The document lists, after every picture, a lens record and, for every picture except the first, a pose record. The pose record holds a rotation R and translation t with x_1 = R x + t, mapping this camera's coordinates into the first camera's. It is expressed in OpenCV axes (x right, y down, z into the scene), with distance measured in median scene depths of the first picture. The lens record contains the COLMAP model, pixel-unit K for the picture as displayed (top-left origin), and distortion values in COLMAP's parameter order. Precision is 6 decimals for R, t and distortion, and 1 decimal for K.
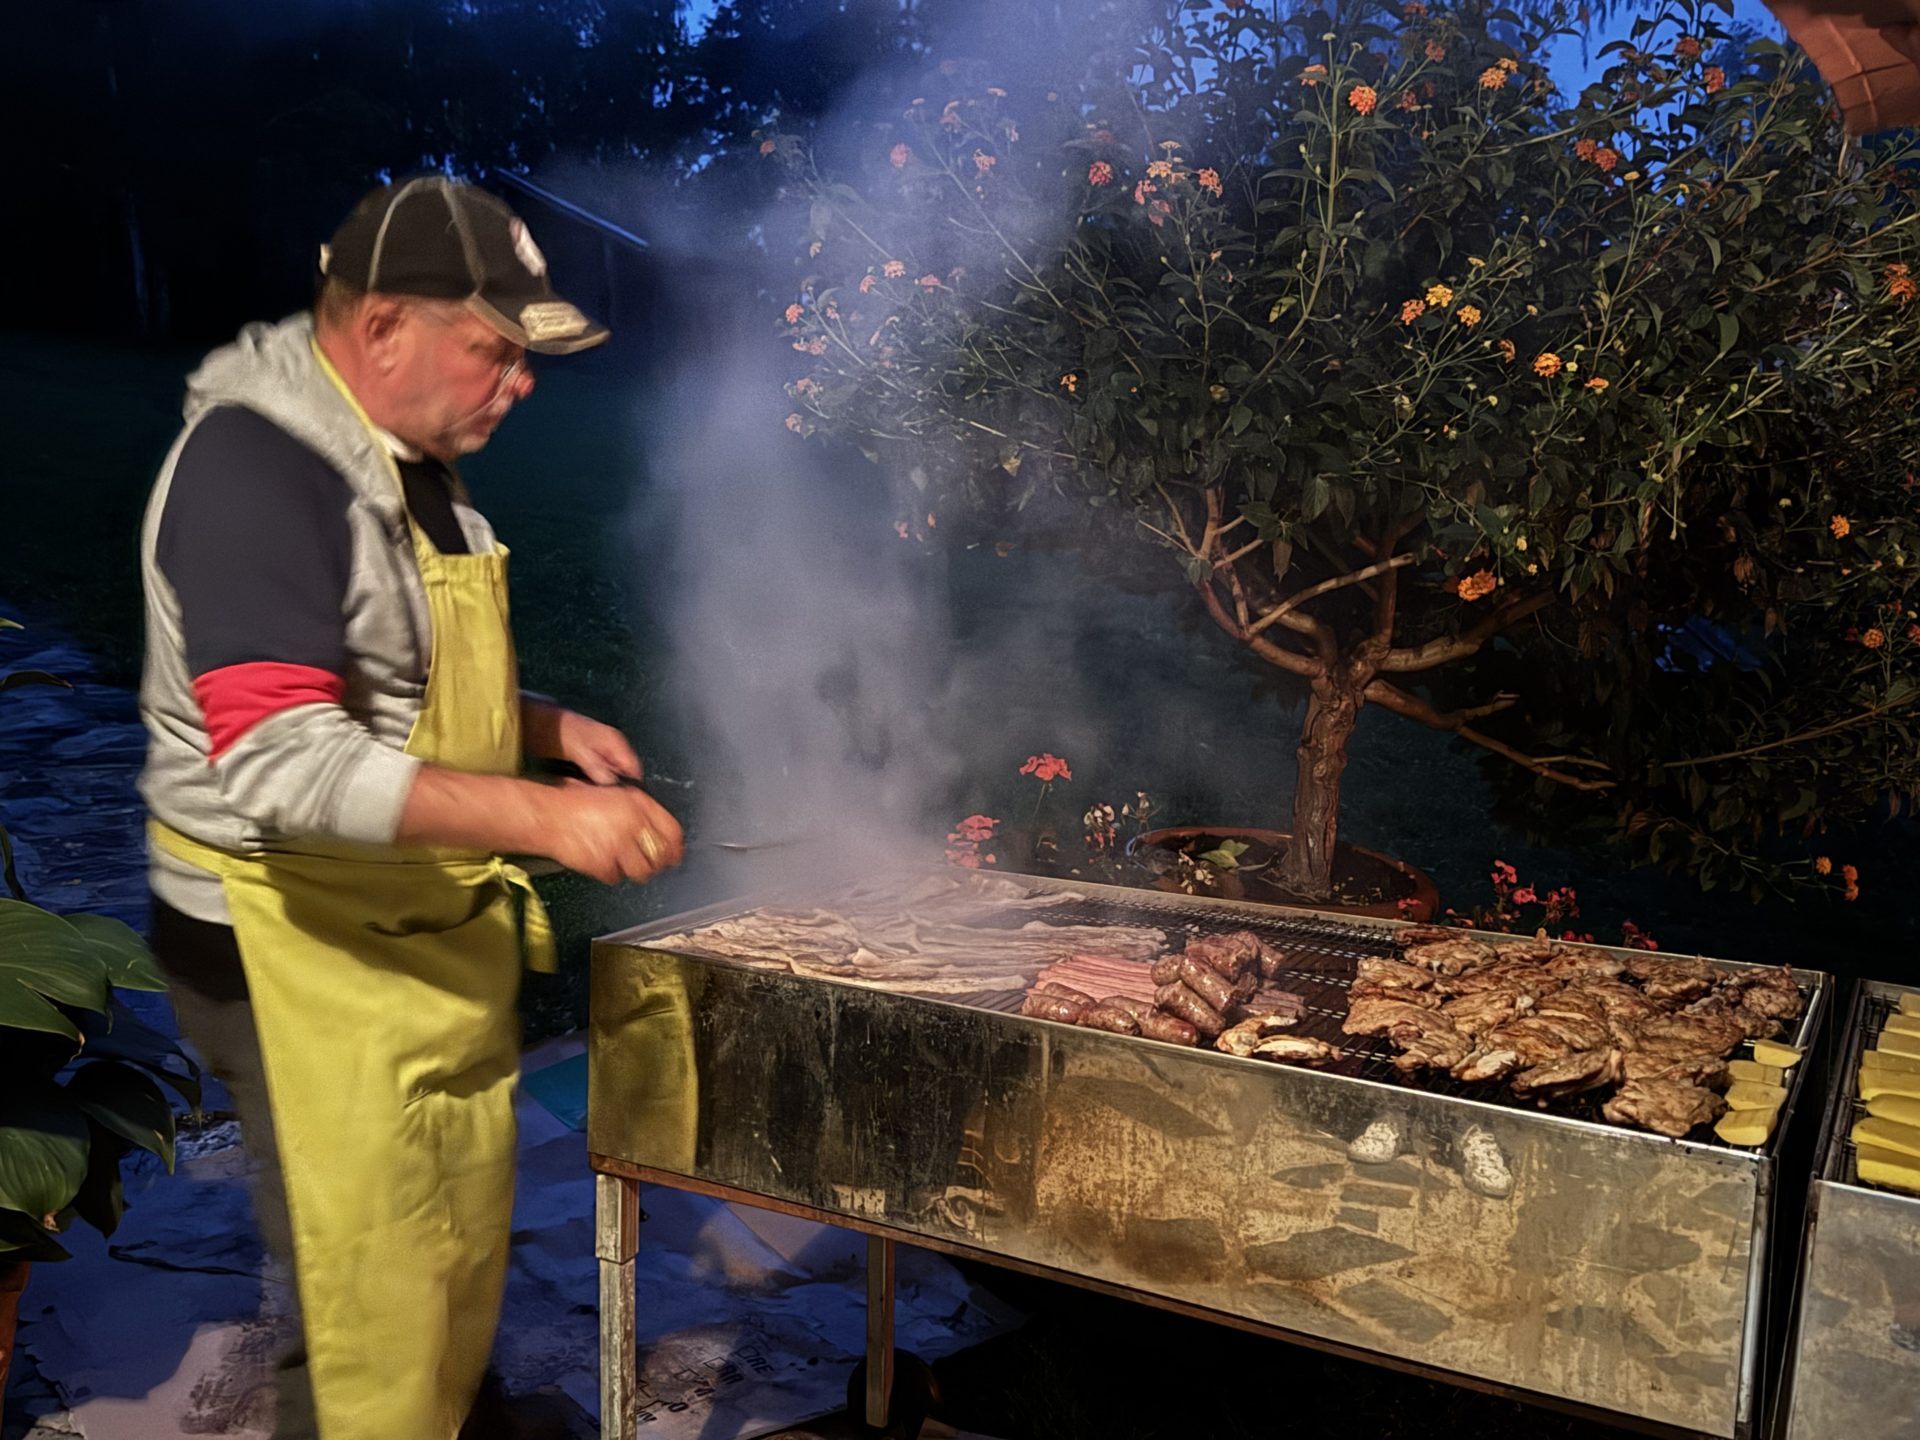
lens RADIAL K [[1851.7, 0, 961.6], [0, 1851.7, 733.0], [0, 0, 1]] dist [0.138948, -0.305480]
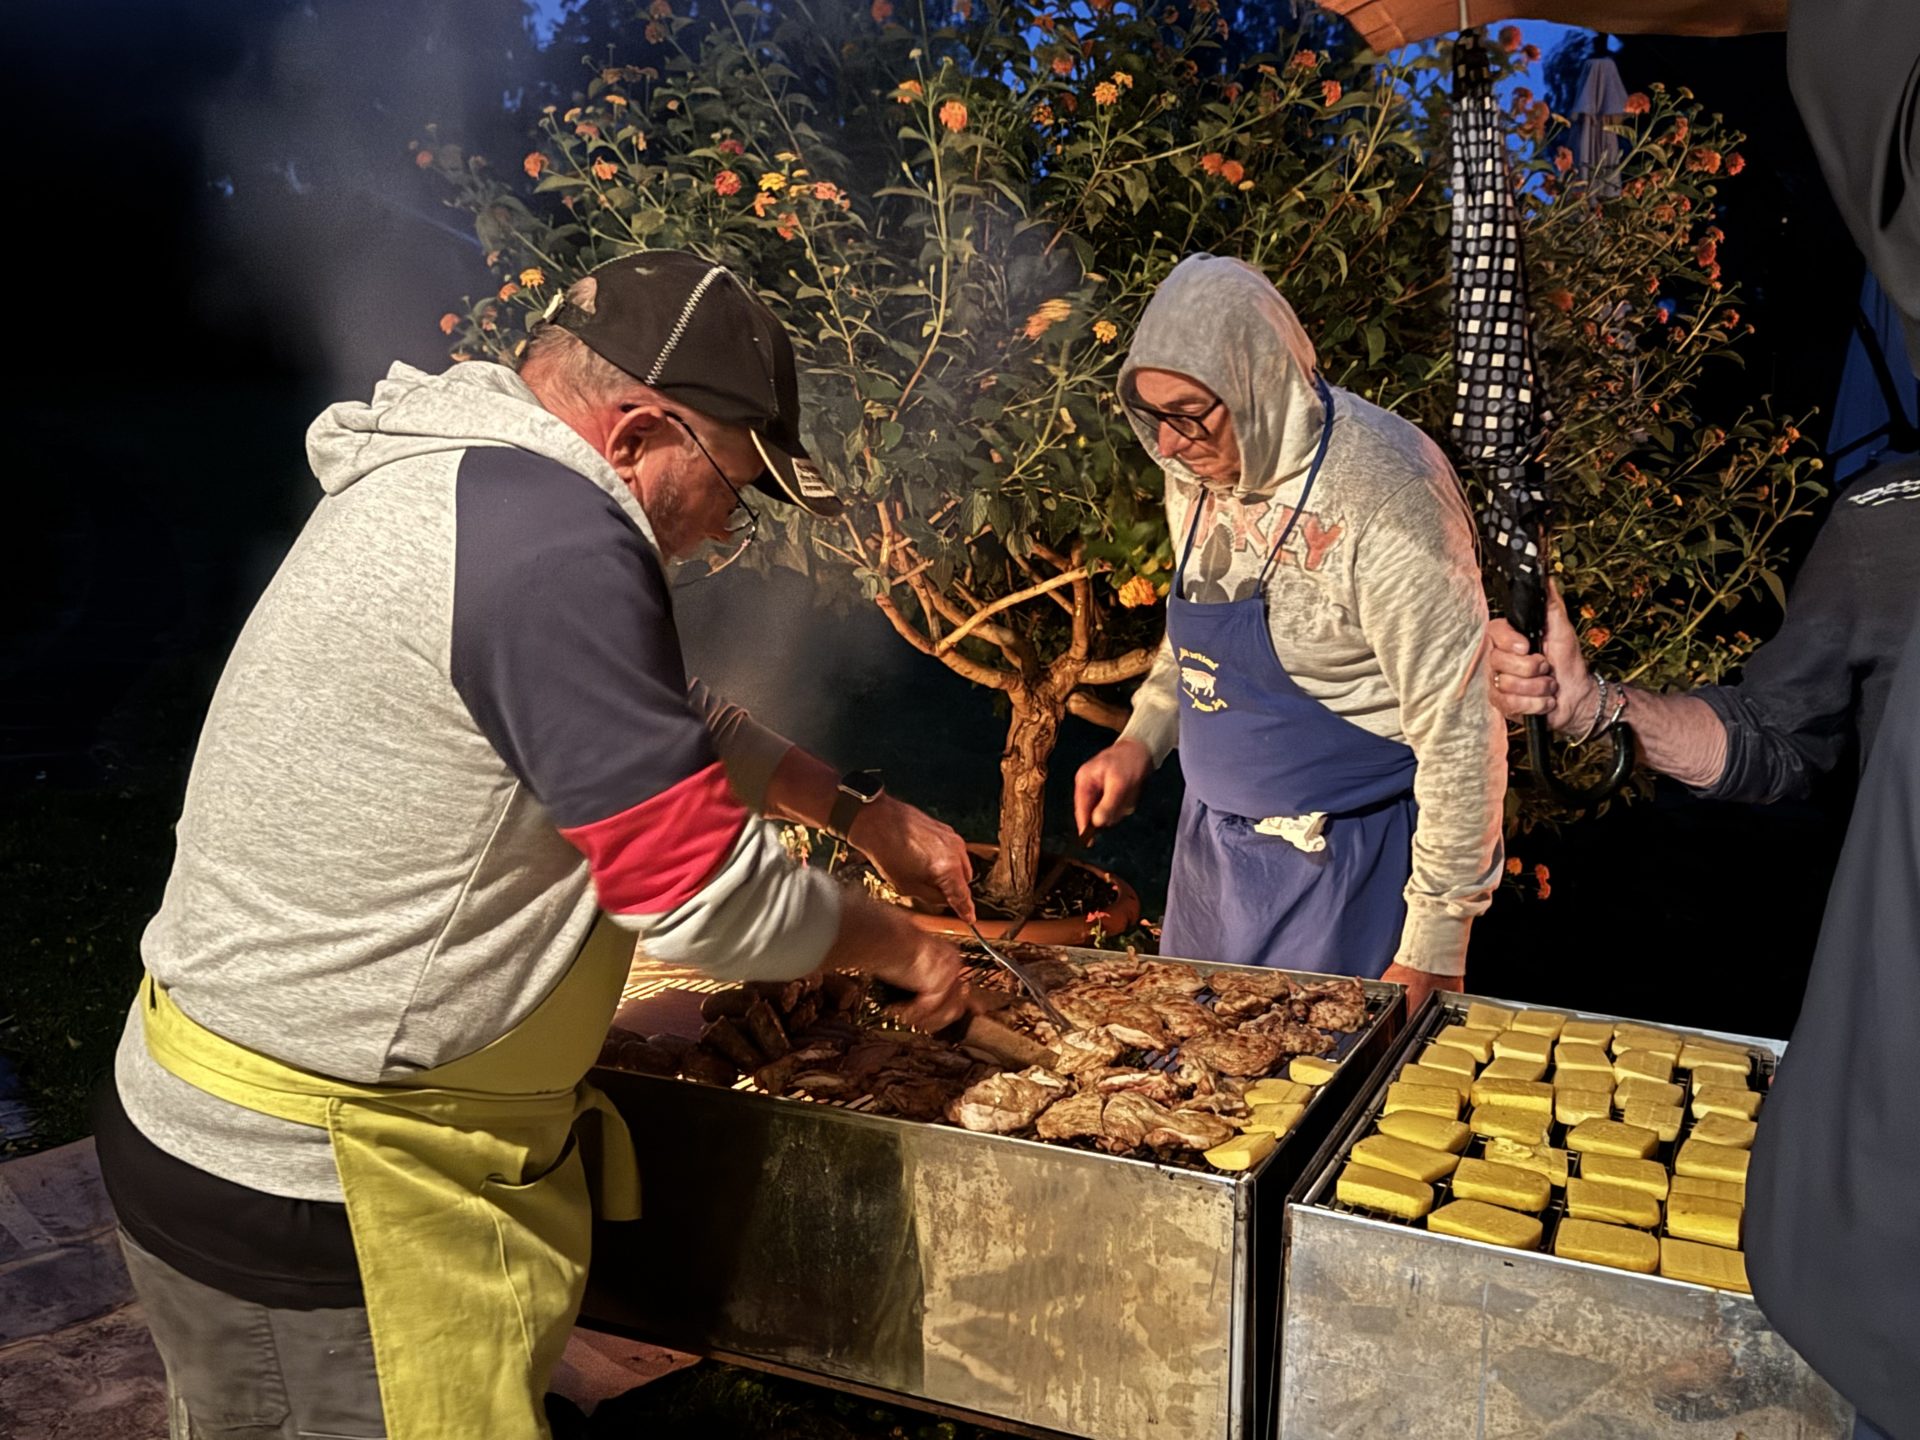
lens RADIAL K [[1864.5, 0, 960.0], [0, 1864.5, 720.0], [0, 0, 1]] dist [0.133788, -0.302981]
pose [[0.998003, -0.020932, 0.059598, 0.125306], [0.021549, 0.999721, -0.009722, -0.006668], [-0.059378, 0.010987, 0.998175, 0.007698]]
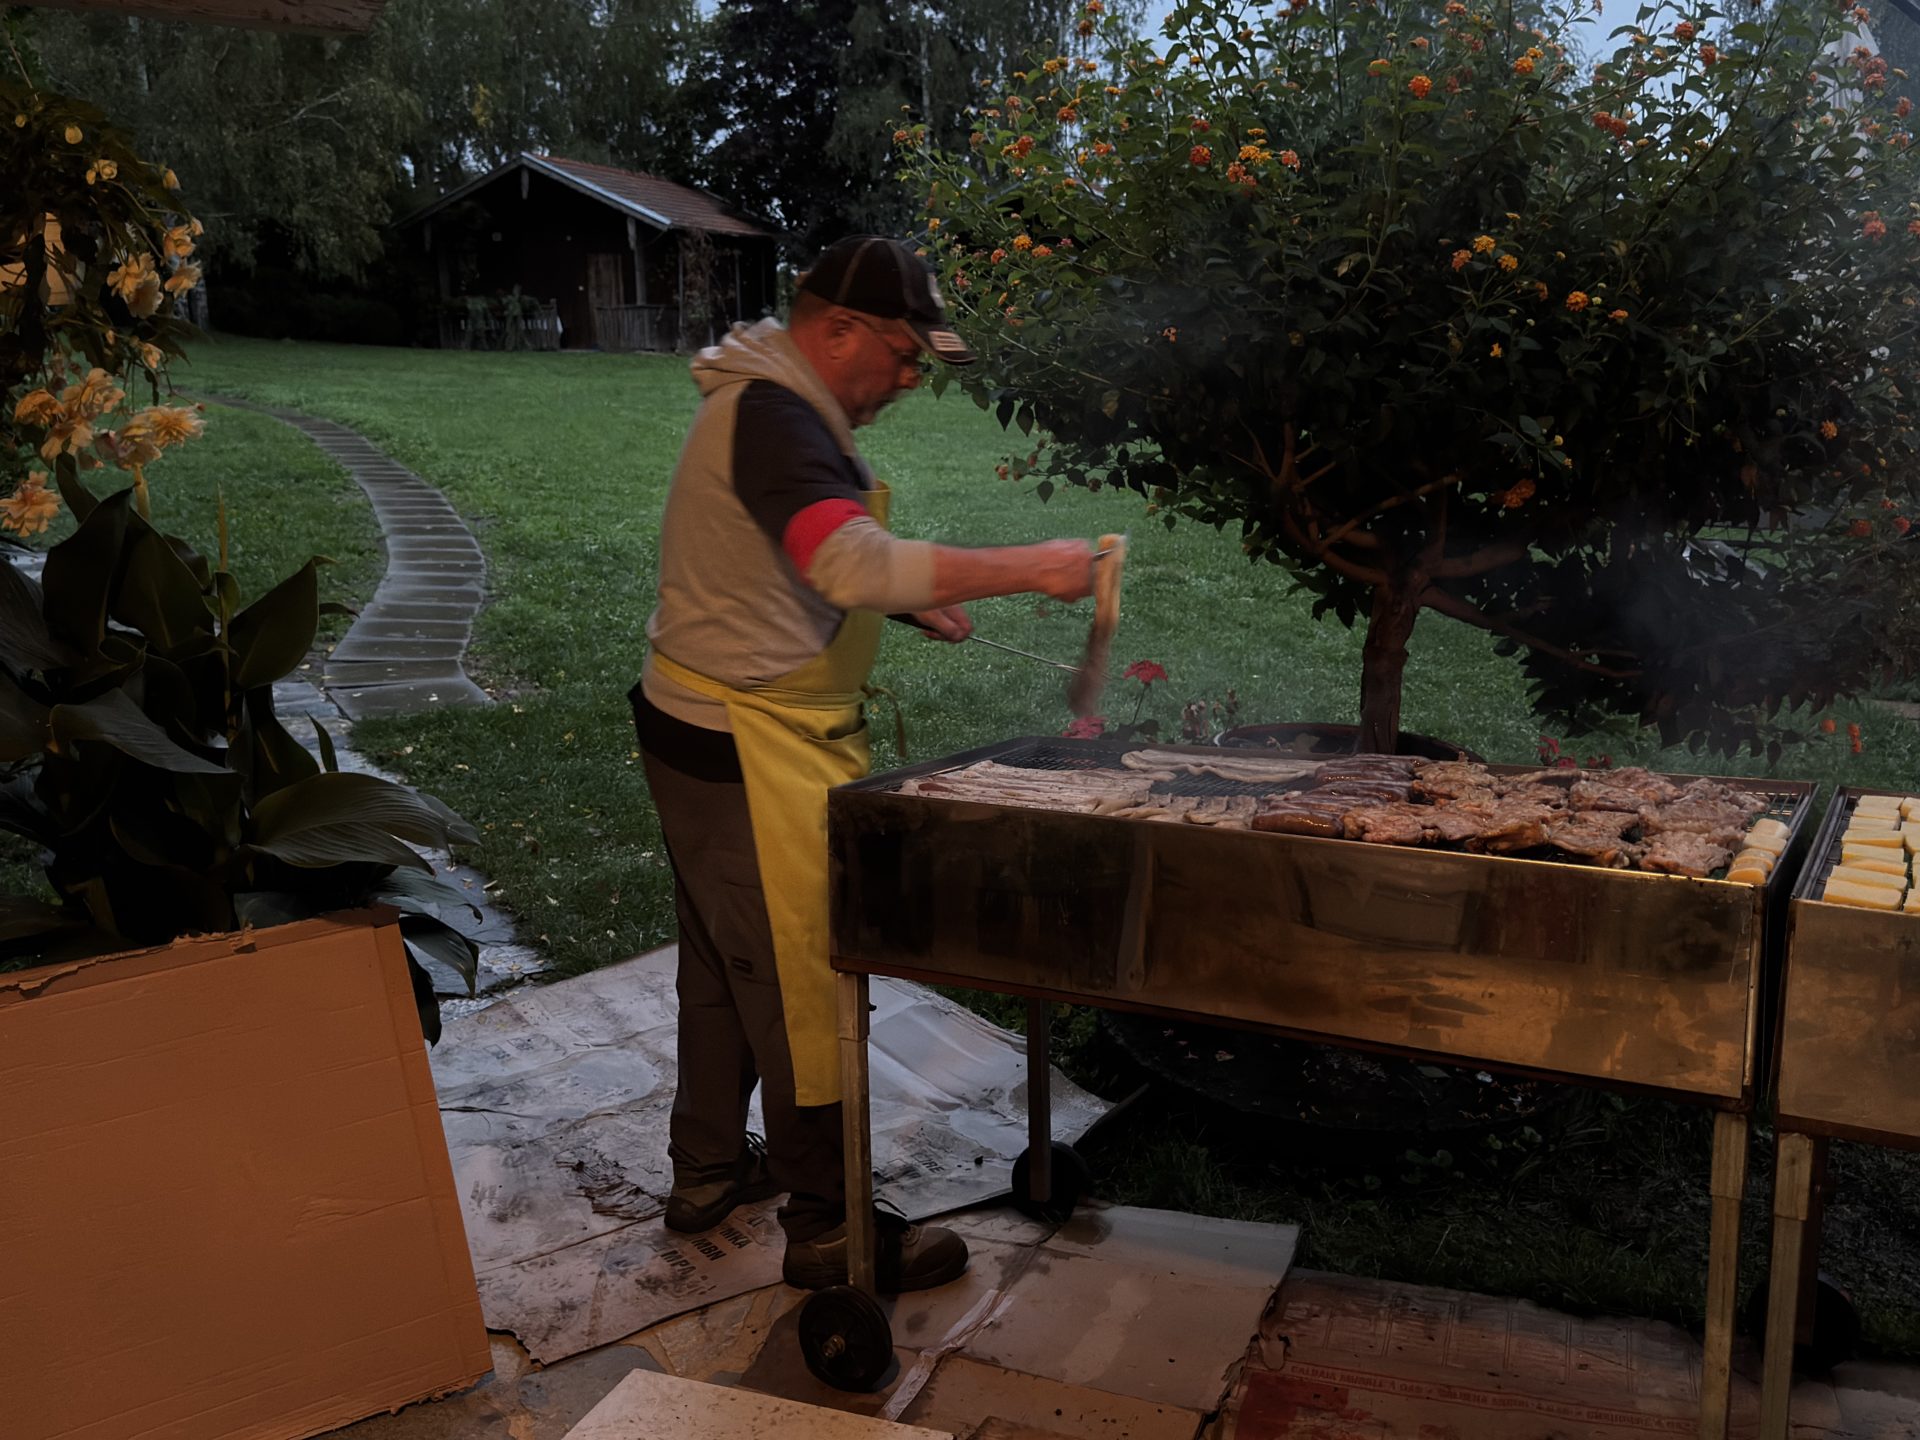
lens RADIAL K [[1864.5, 0, 960.0], [0, 1864.5, 720.0], [0, 0, 1]] dist [0.133788, -0.302981]
pose [[0.999378, -0.032214, -0.014375, -0.066175], [0.032348, 0.999434, 0.009228, 0.042985], [0.014070, -0.009687, 0.999854, -0.198310]]
